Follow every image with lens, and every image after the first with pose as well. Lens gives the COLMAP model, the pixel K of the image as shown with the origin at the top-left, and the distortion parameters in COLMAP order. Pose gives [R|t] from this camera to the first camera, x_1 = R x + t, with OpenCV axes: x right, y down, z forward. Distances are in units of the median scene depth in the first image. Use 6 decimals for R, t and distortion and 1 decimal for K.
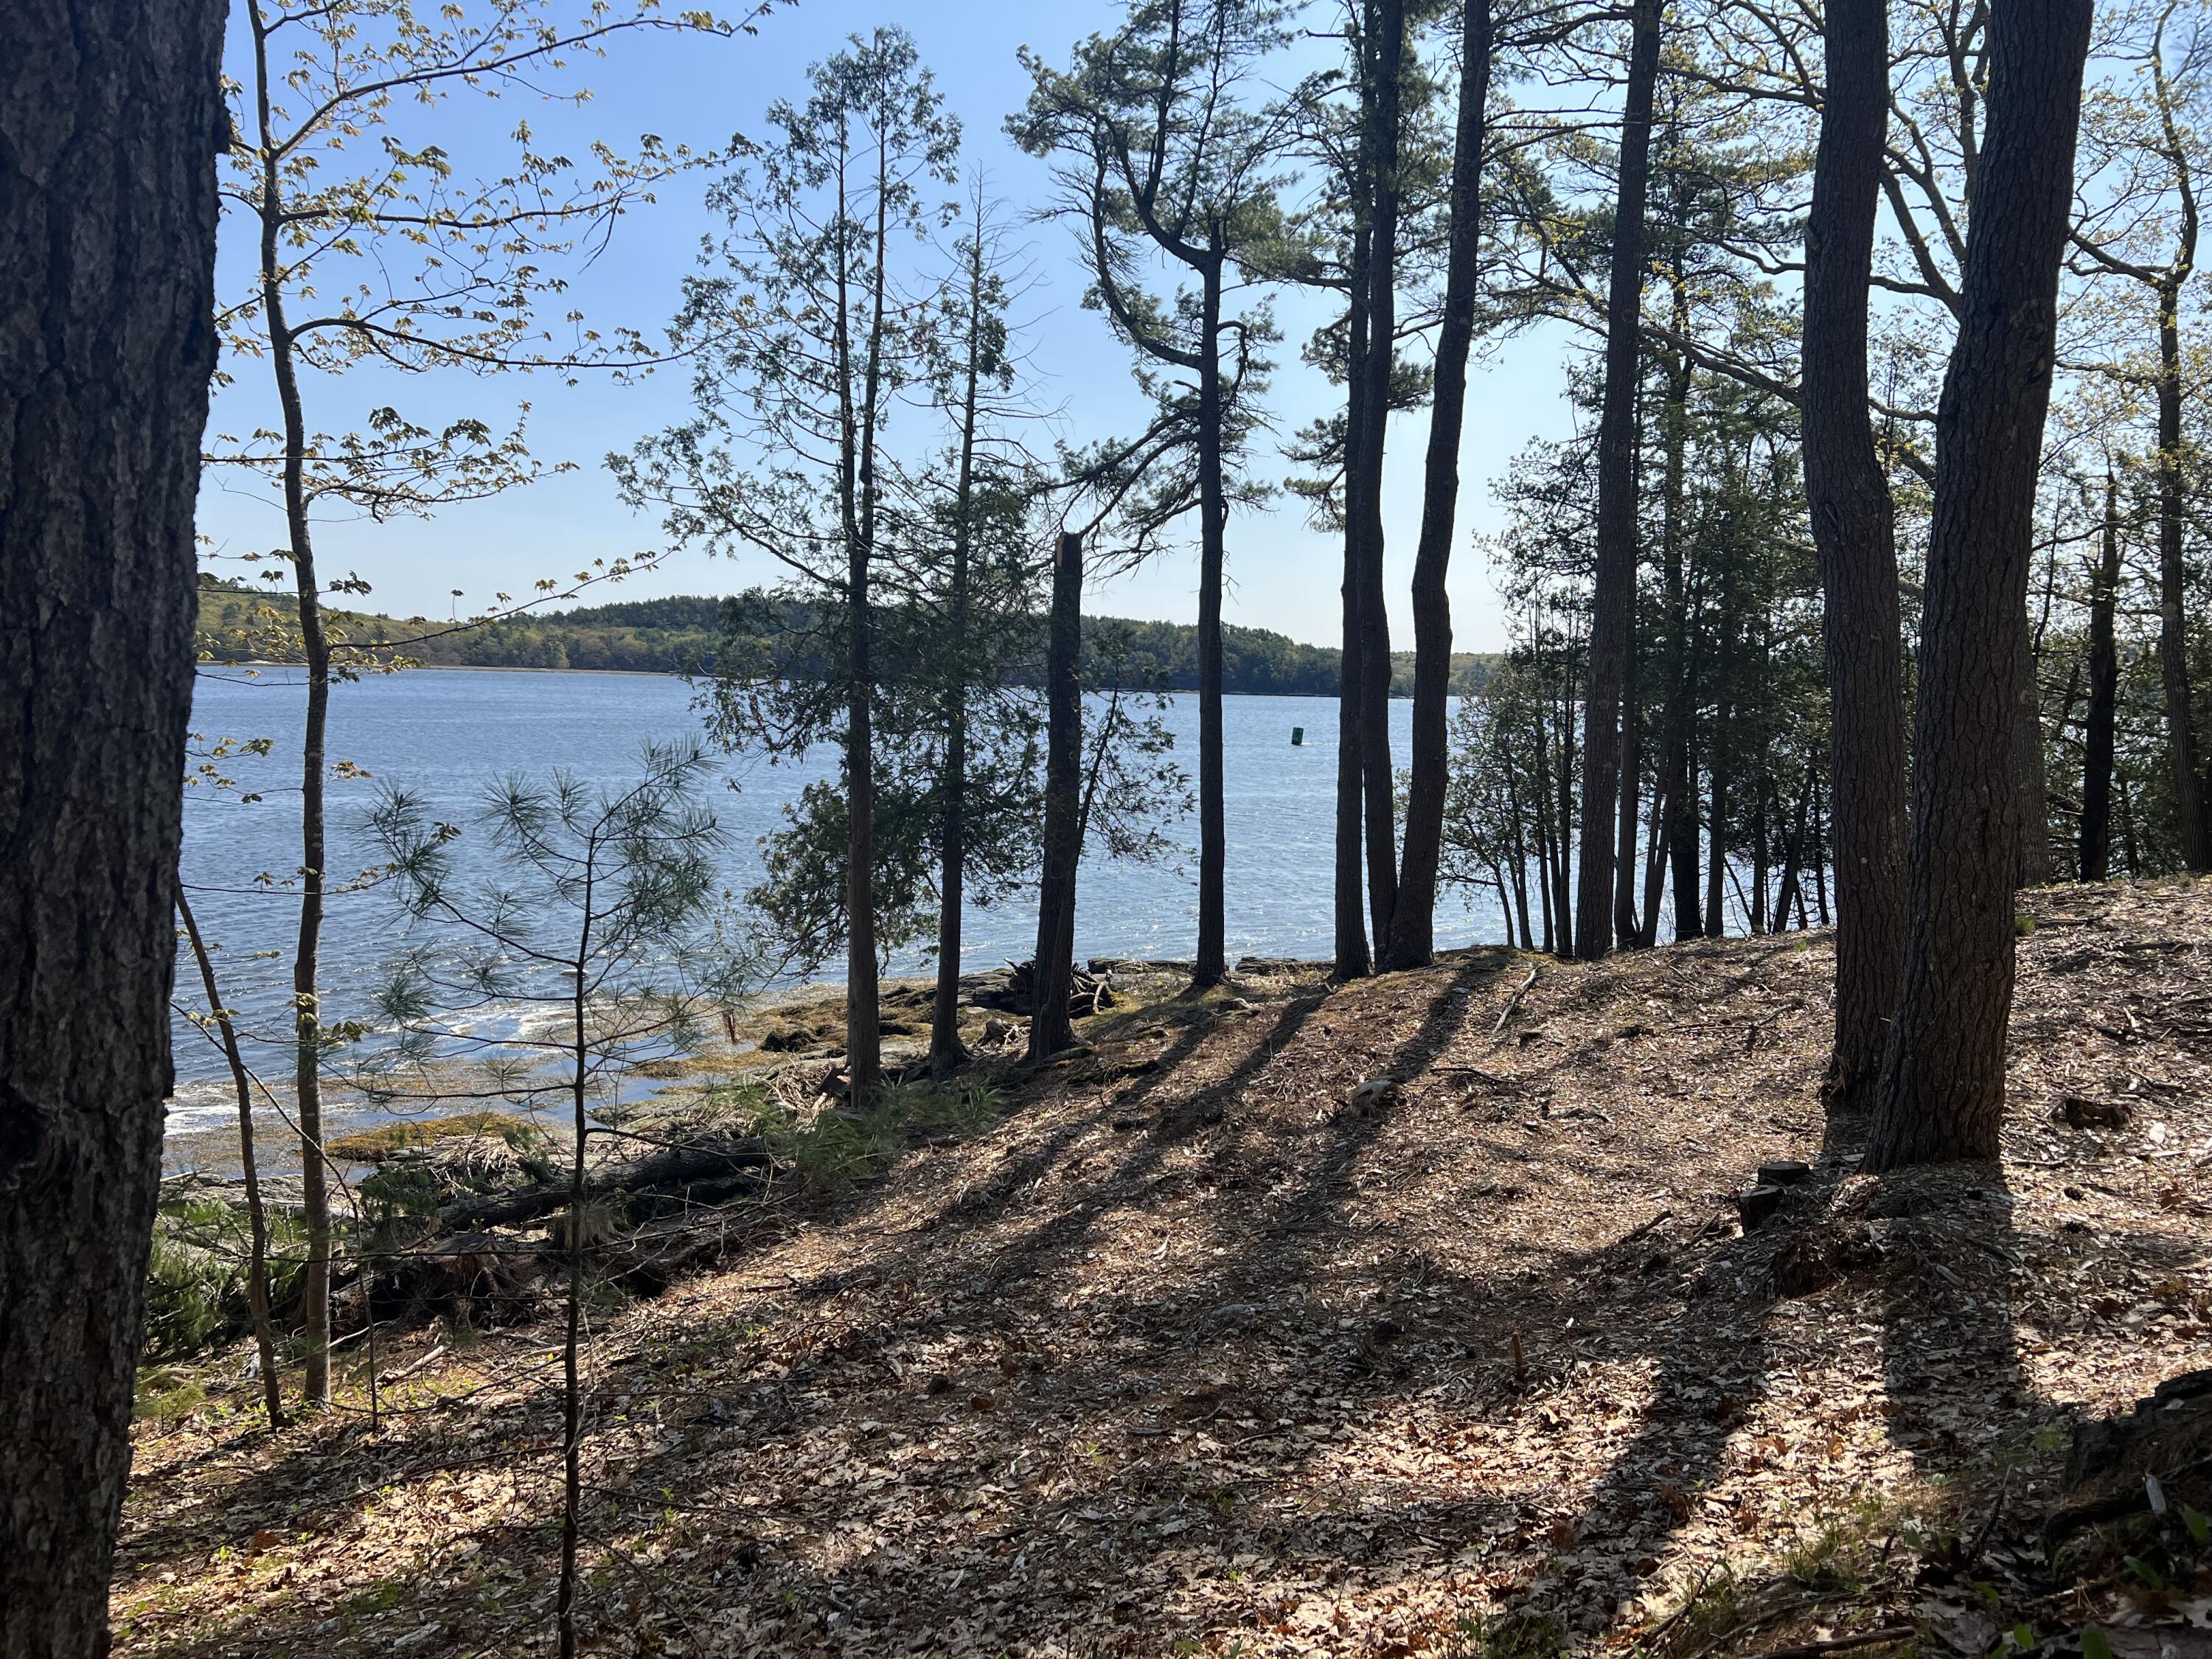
lens RADIAL K [[1742.3, 0, 1106.0], [0, 1742.3, 829.5], [0, 0, 1]] dist [0.003481, 0.002685]
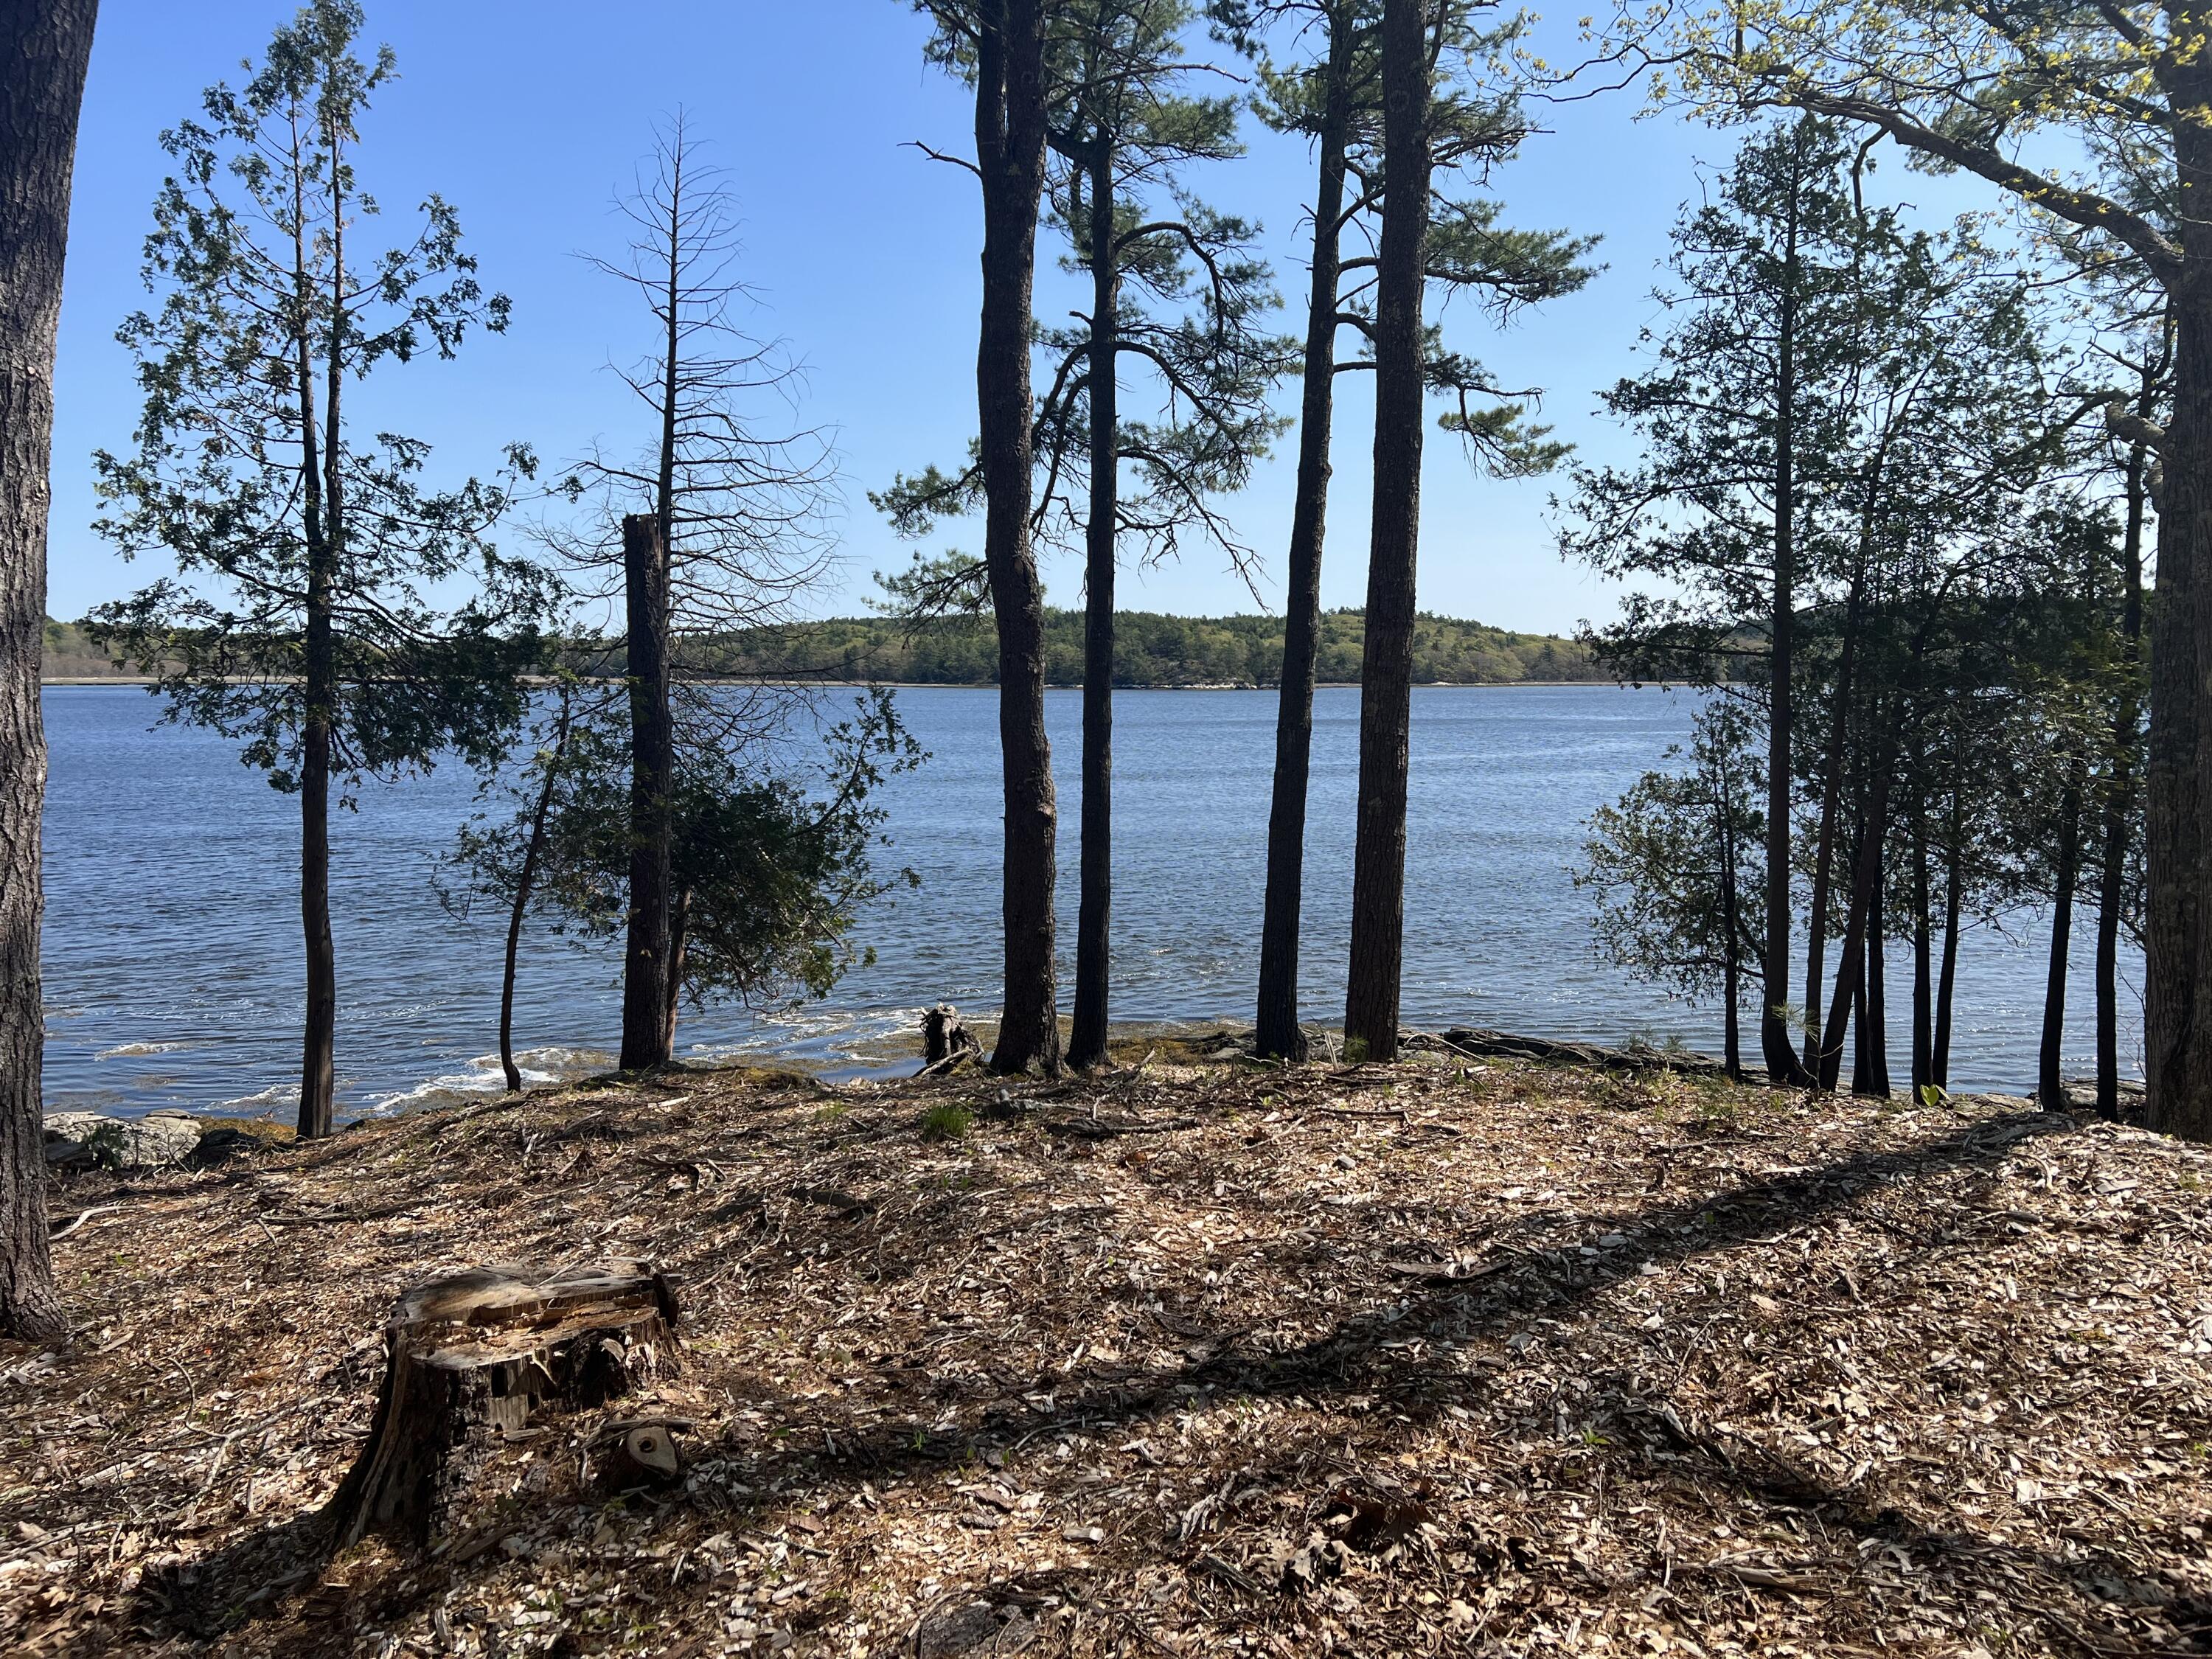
lens RADIAL K [[1742.3, 0, 1106.0], [0, 1742.3, 829.5], [0, 0, 1]] dist [0.003481, 0.002685]
pose [[0.784420, 0.029319, -0.619537, 0.531816], [-0.035026, 0.999382, 0.002947, -0.019703], [0.619240, 0.019388, 0.784962, 0.356611]]
